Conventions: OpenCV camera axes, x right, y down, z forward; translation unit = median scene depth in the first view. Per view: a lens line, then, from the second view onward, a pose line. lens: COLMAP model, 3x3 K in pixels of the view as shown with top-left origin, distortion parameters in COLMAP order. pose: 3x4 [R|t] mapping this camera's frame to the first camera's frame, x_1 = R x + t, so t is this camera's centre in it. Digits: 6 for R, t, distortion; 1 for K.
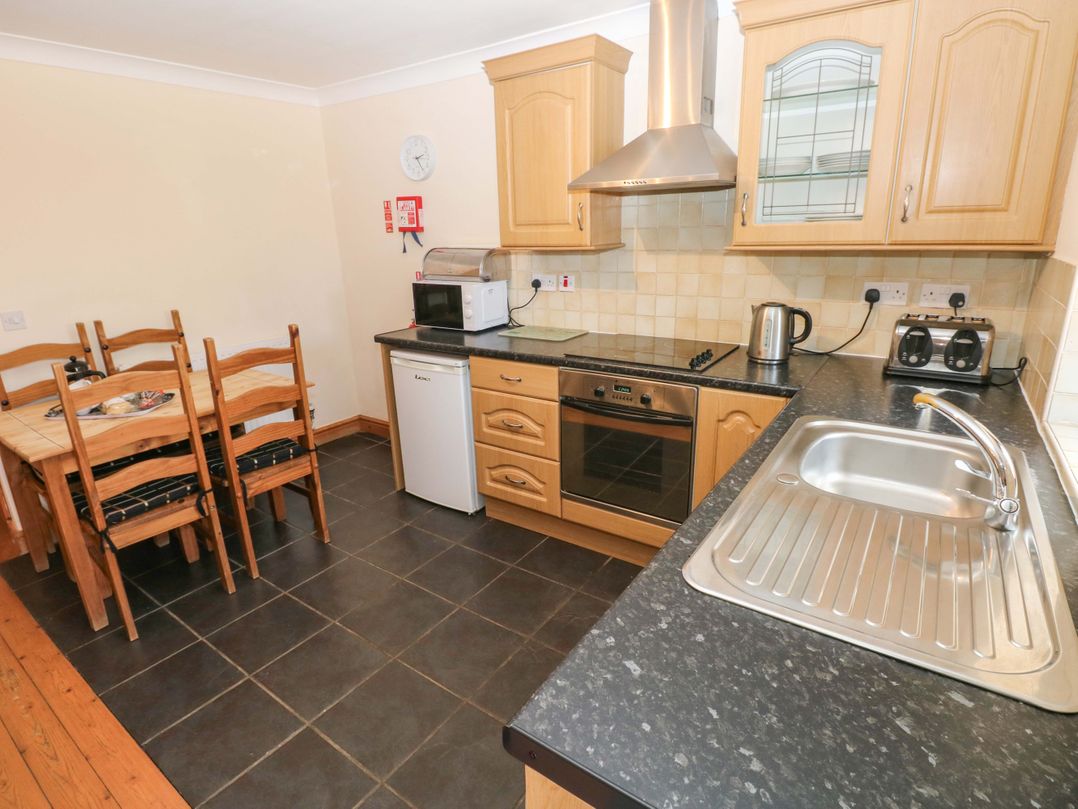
lens RADIAL K [[560.5, 0, 533.7], [0, 560.5, 394.2], [0, 0, 1]] dist [-0.000241, -0.012552]
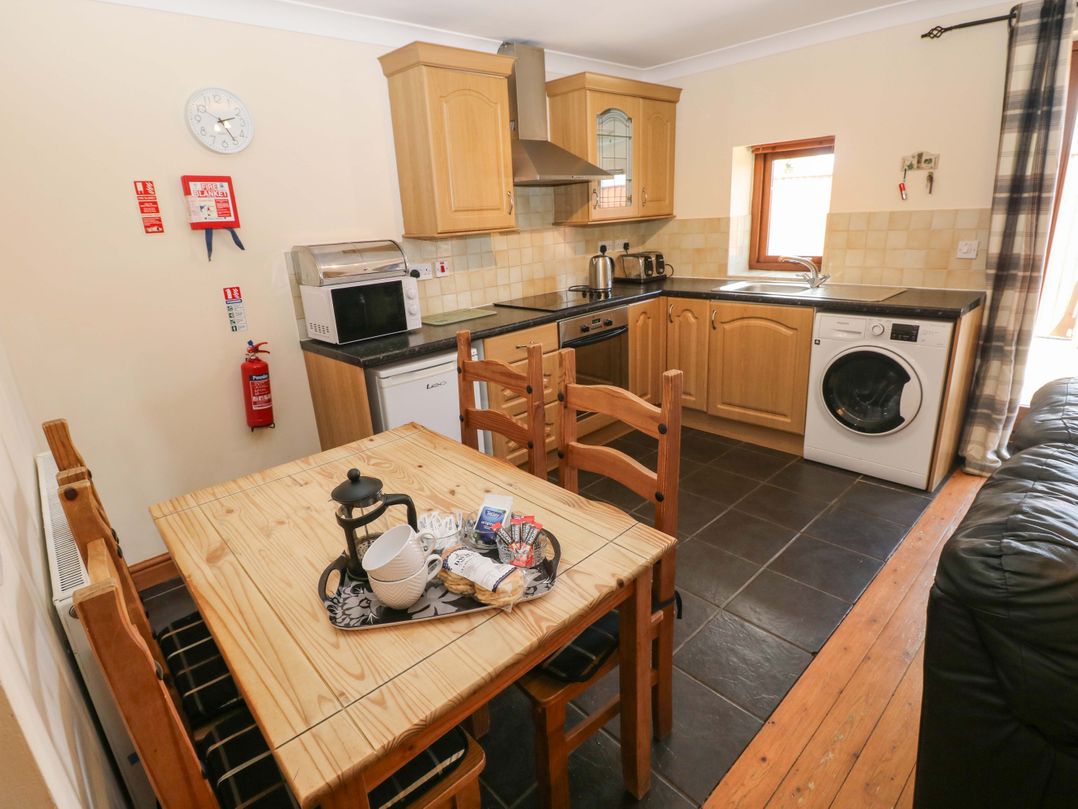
lens RADIAL K [[560.5, 0, 533.7], [0, 560.5, 394.2], [0, 0, 1]] dist [-0.000241, -0.012552]
pose [[0.208892, -0.285702, 0.935274, -1.112180], [0.327552, 0.921573, 0.208359, -0.165579], [-0.921452, 0.262827, 0.286091, 0.689573]]
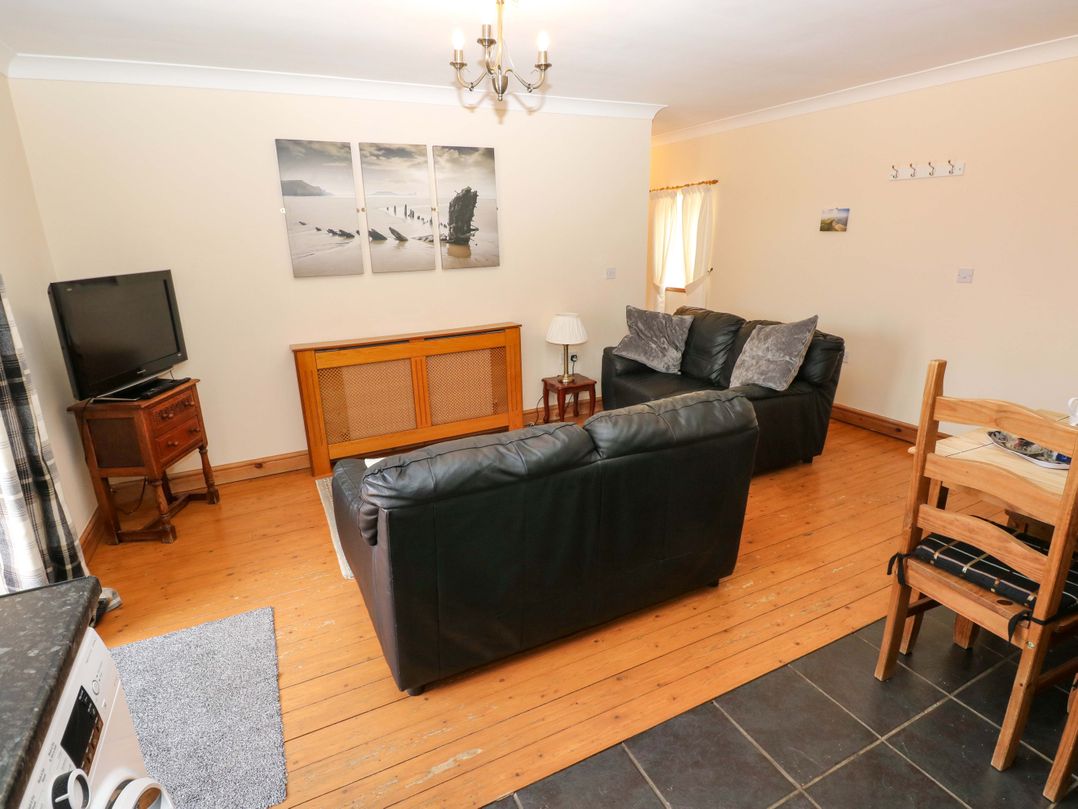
lens RADIAL K [[560.5, 0, 533.7], [0, 560.5, 394.2], [0, 0, 1]] dist [-0.000241, -0.012552]
pose [[-0.474290, 0.282437, -0.833833, 0.119366], [-0.212738, 0.882303, 0.419862, -0.170430], [0.854278, 0.376524, -0.358383, 0.570229]]
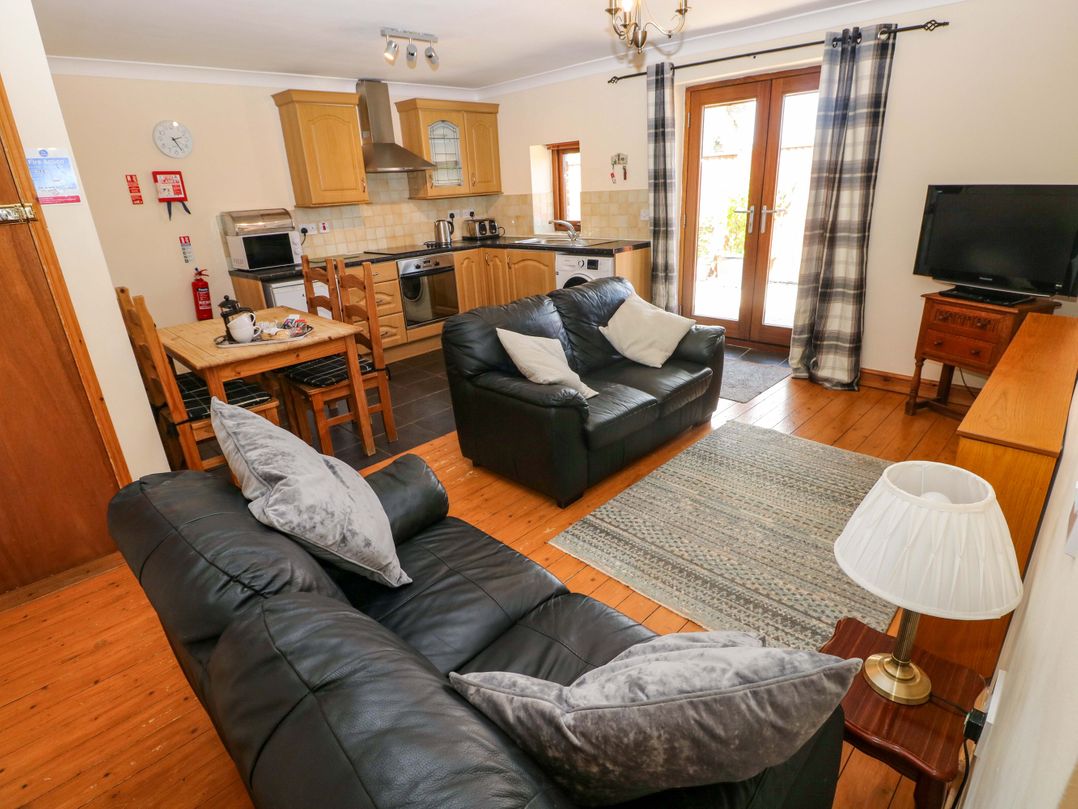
lens RADIAL K [[560.5, 0, 533.7], [0, 560.5, 394.2], [0, 0, 1]] dist [-0.000241, -0.012552]
pose [[0.172746, -0.329028, 0.928385, -1.757607], [0.327196, 0.908199, 0.260992, 0.021244], [-0.929032, 0.258679, 0.264545, 0.135303]]
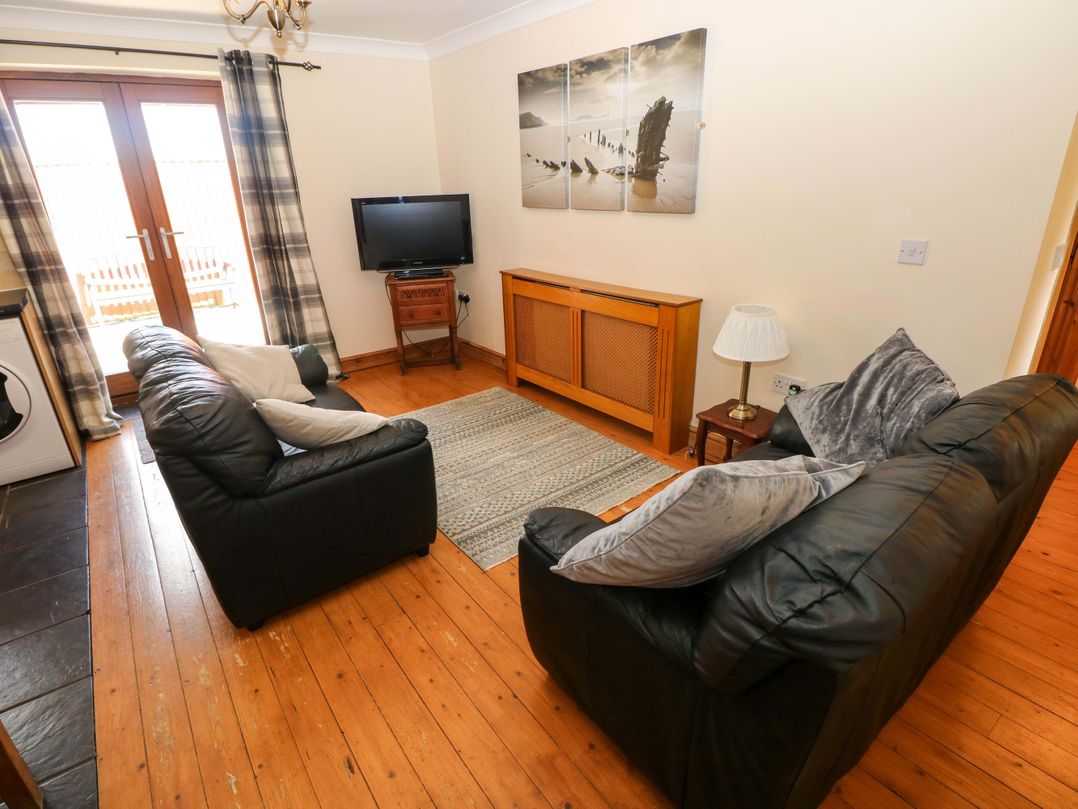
lens RADIAL K [[560.5, 0, 533.7], [0, 560.5, 394.2], [0, 0, 1]] dist [-0.000241, -0.012552]
pose [[-0.952124, -0.056368, 0.300471, -1.280533], [0.141611, 0.789730, 0.596886, -0.215980], [-0.270936, 0.610859, -0.743939, 0.874202]]
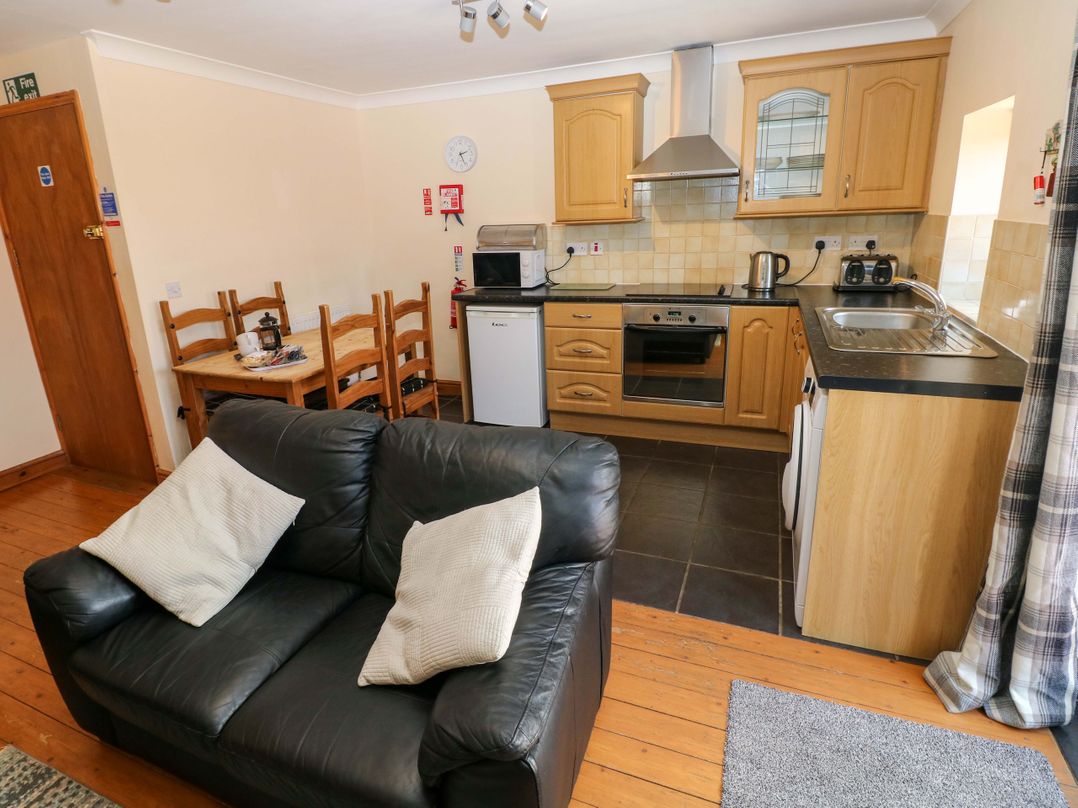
lens RADIAL K [[581.0, 0, 512.6], [0, 581.0, 378.5], [0, 0, 1]] dist [0.000937, -0.014435]
pose [[0.977060, -0.072888, 0.200102, -0.500340], [0.076826, 0.996973, -0.011973, 0.127376], [-0.198624, 0.027071, 0.979702, -0.349032]]
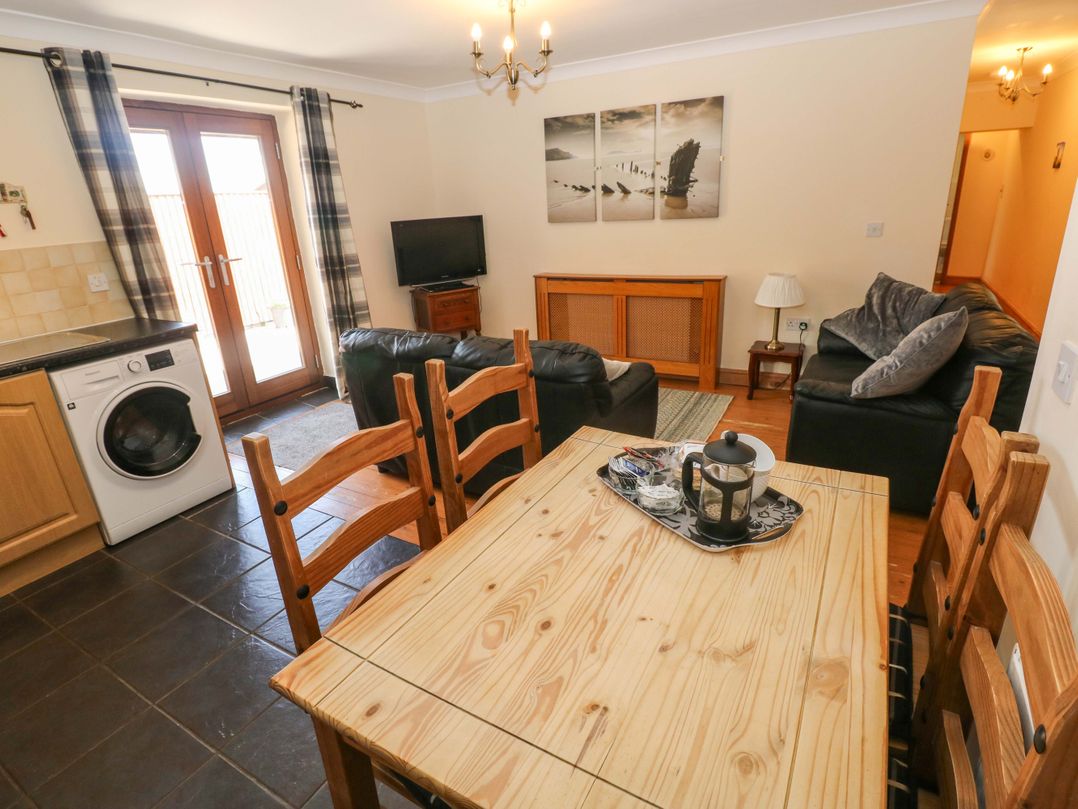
lens RADIAL K [[560.5, 0, 533.7], [0, 560.5, 394.2], [0, 0, 1]] dist [-0.000241, -0.012552]
pose [[-0.992521, 0.105865, -0.060789, -0.579345], [0.050124, 0.807452, 0.587801, -0.351324], [0.111312, 0.580357, -0.806719, 1.270219]]
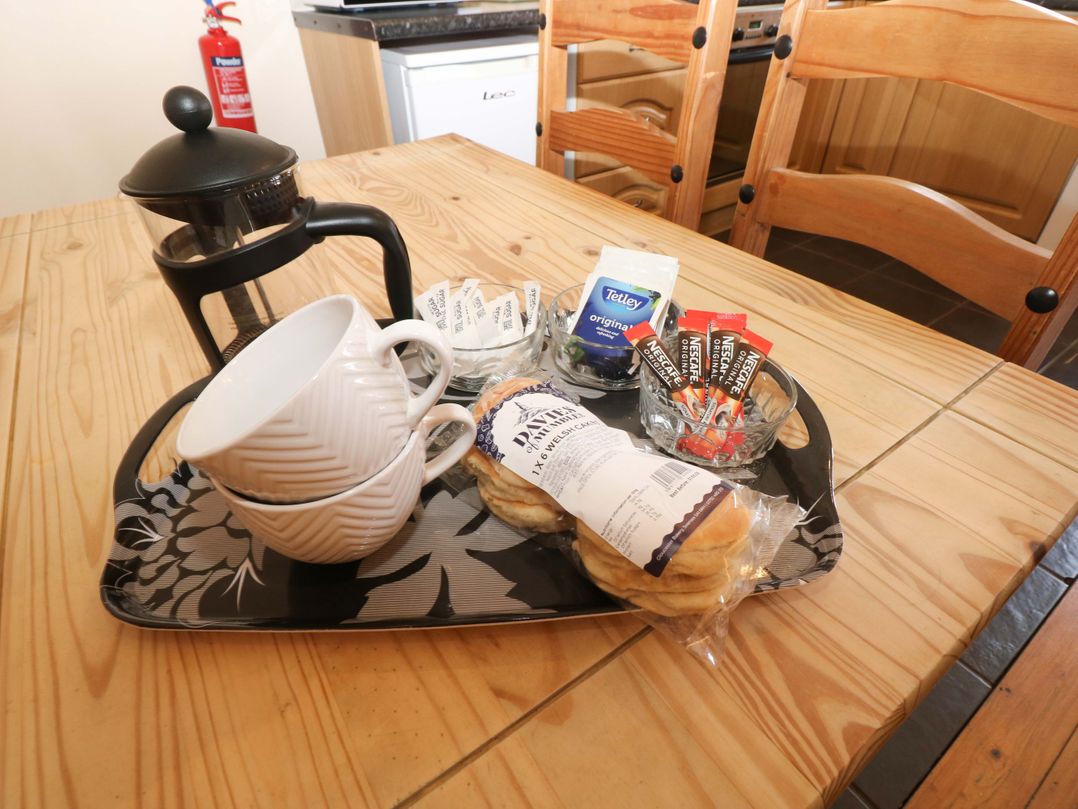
lens RADIAL K [[560.5, 0, 533.7], [0, 560.5, 394.2], [0, 0, 1]] dist [-0.000241, -0.012552]
pose [[0.337198, -0.560639, 0.756294, -0.857496], [0.276436, 0.826894, 0.489724, -0.050786], [-0.899934, 0.043932, 0.433808, 0.837586]]
